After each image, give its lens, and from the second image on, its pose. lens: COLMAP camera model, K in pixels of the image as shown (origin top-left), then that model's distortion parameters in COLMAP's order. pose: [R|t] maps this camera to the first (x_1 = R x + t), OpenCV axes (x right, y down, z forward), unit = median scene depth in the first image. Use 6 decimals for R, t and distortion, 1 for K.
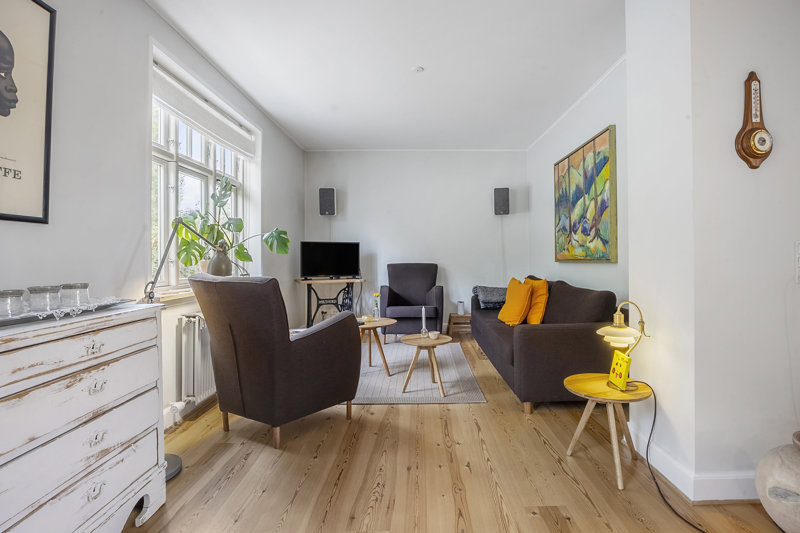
lens RADIAL K [[392.5, 0, 400.7], [0, 392.5, 260.3], [0, 0, 1]] dist [0.000018, 0.000616]
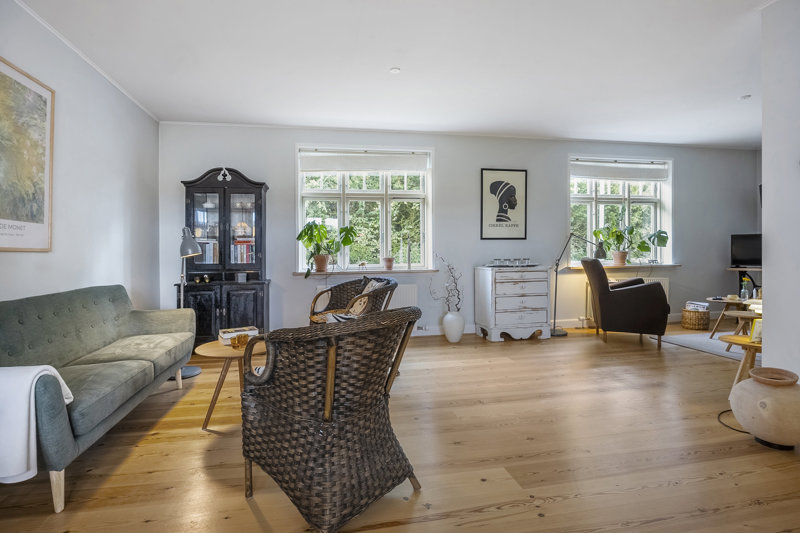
lens RADIAL K [[392.5, 0, 399.2], [0, 392.5, 259.2], [0, 0, 1]] dist [0.000018, 0.000616]
pose [[0.235890, 0.008573, -0.971742, 1.090143], [0.004933, 0.999938, 0.010019, 0.014931], [0.971767, -0.007157, 0.235833, -0.409836]]
